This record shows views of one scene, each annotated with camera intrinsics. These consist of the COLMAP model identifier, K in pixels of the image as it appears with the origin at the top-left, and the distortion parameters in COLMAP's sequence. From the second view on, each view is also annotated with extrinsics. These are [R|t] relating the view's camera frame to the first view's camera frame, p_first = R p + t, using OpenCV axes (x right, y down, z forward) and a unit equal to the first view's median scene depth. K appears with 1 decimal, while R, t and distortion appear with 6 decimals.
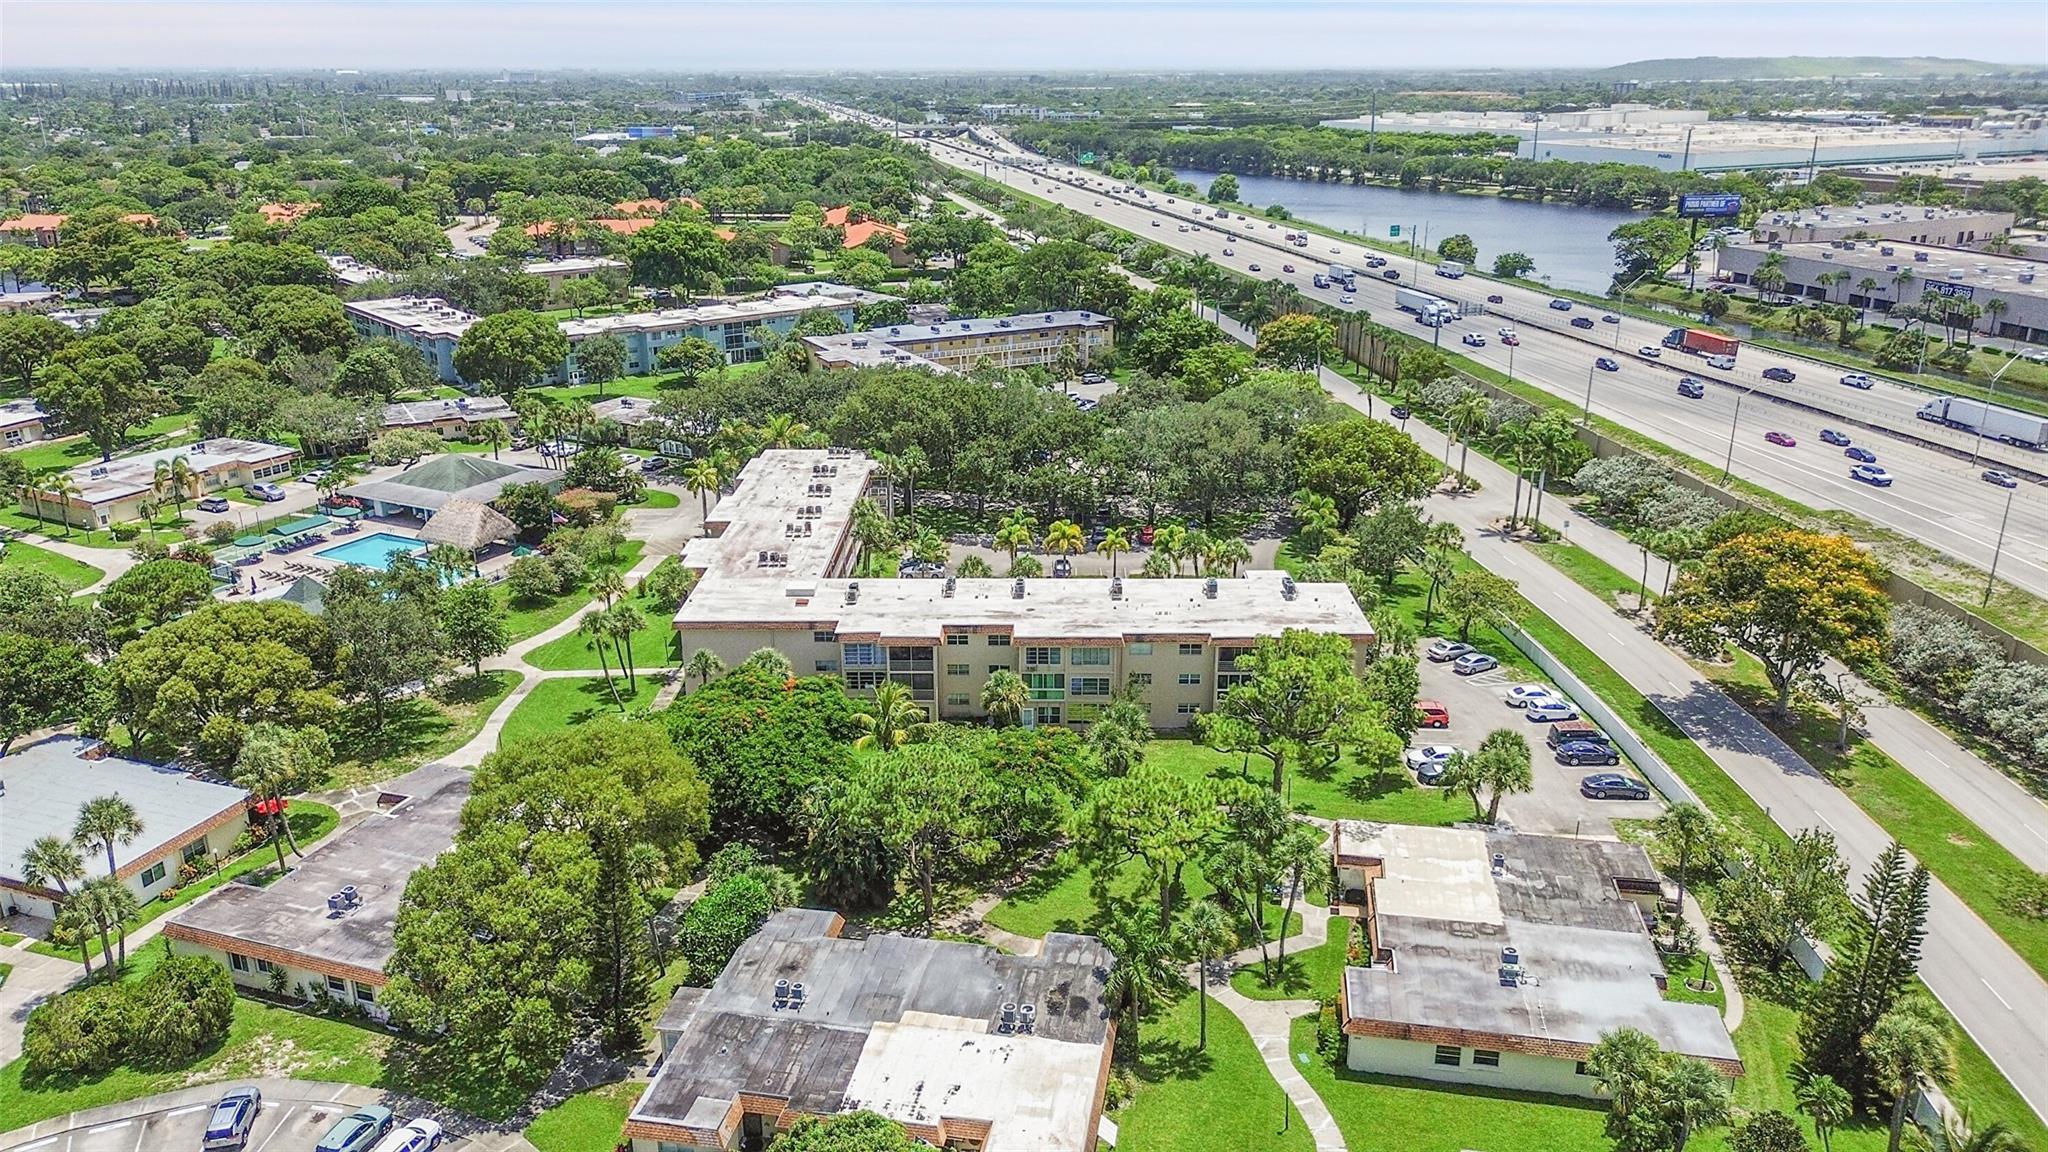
lens RADIAL K [[1431.6, 0, 1019.7], [0, 1431.6, 571.0], [0, 0, 1]] dist [-0.006123, -0.001874]
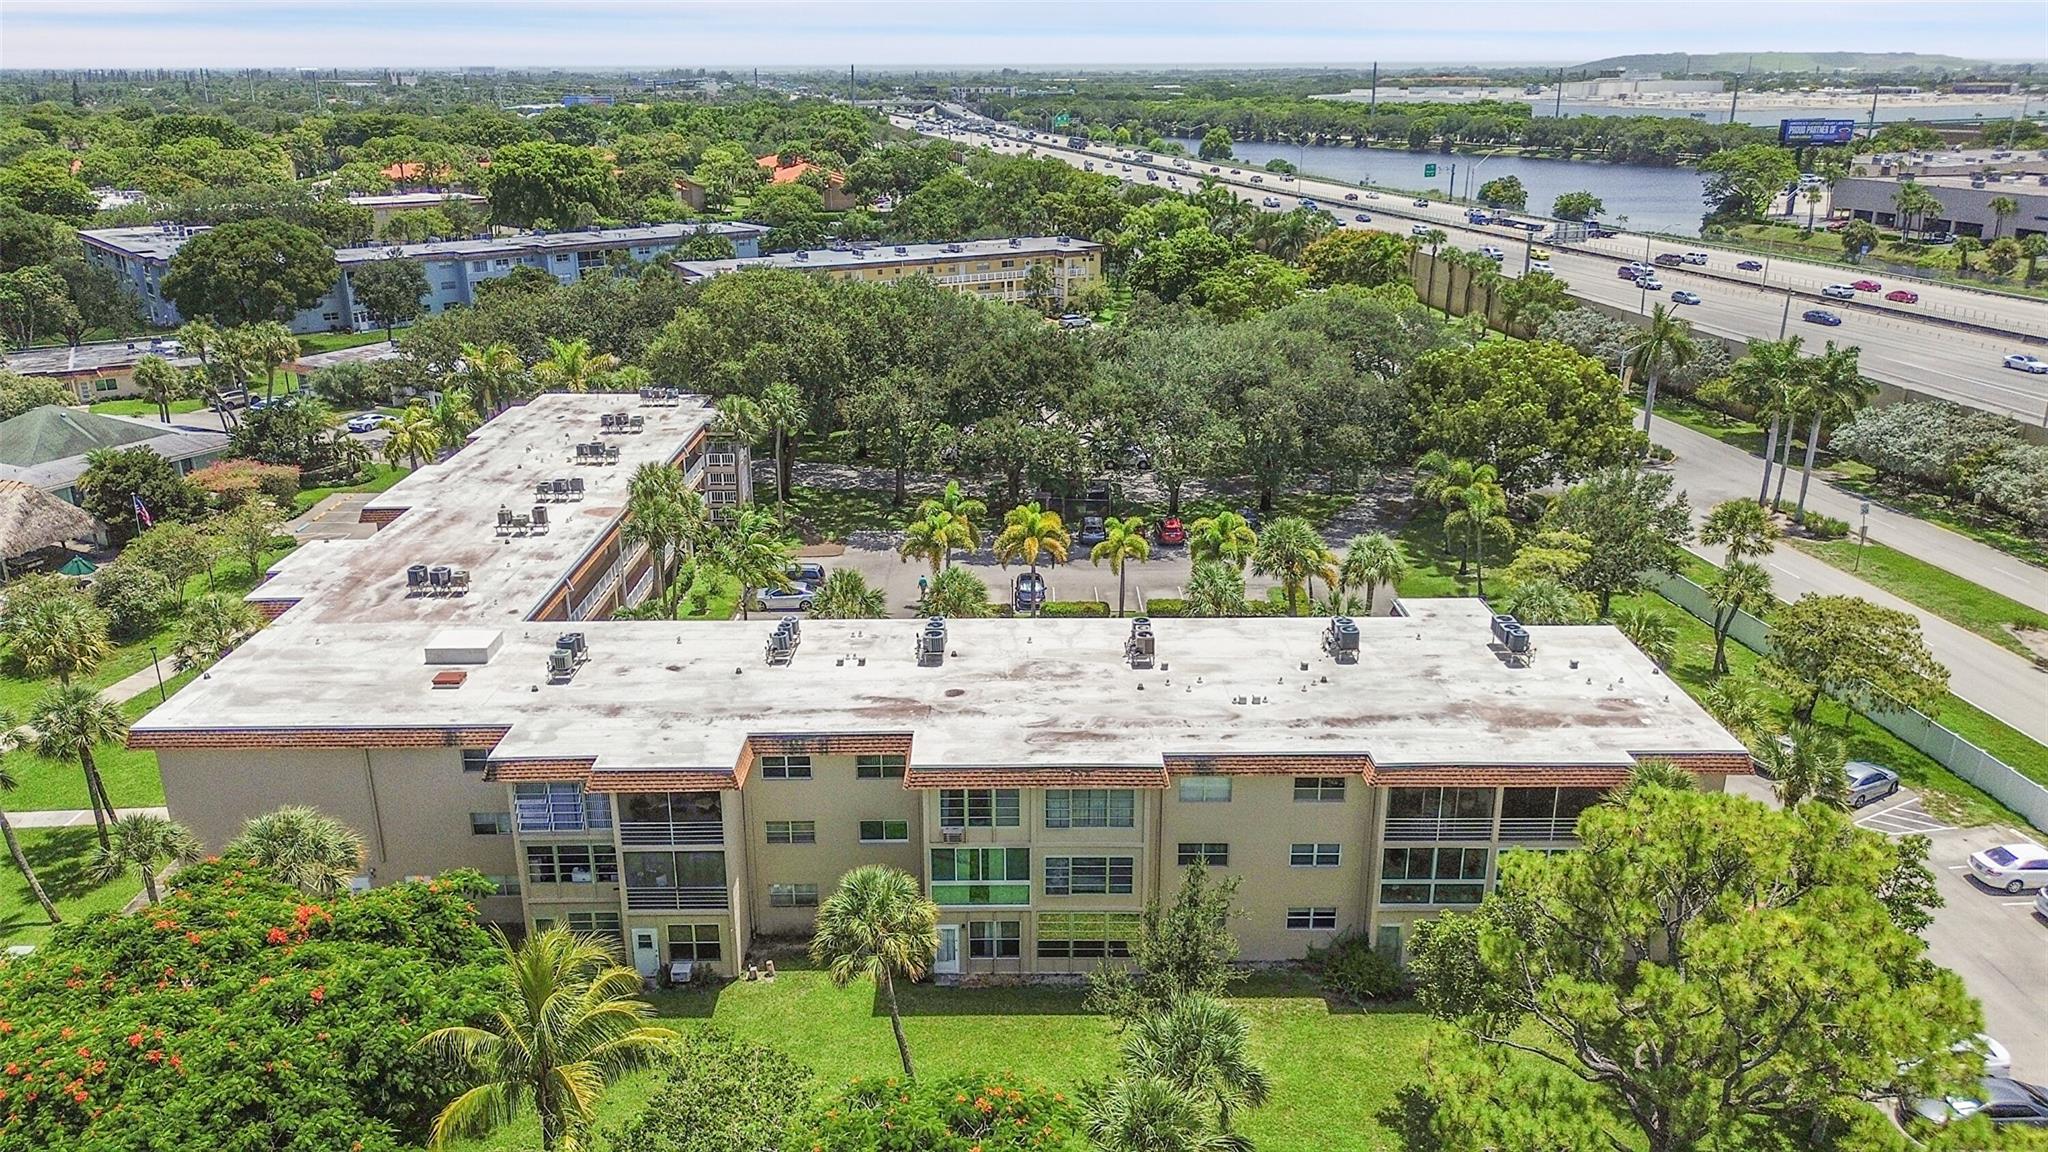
lens RADIAL K [[1431.6, 0, 1025.5], [0, 1431.6, 579.2], [0, 0, 1]] dist [-0.006123, -0.001874]
pose [[0.999768, -0.005942, 0.020704, 0.015394], [0.005847, 0.999972, 0.004628, -0.008038], [-0.020731, -0.004506, 0.999775, 0.405130]]
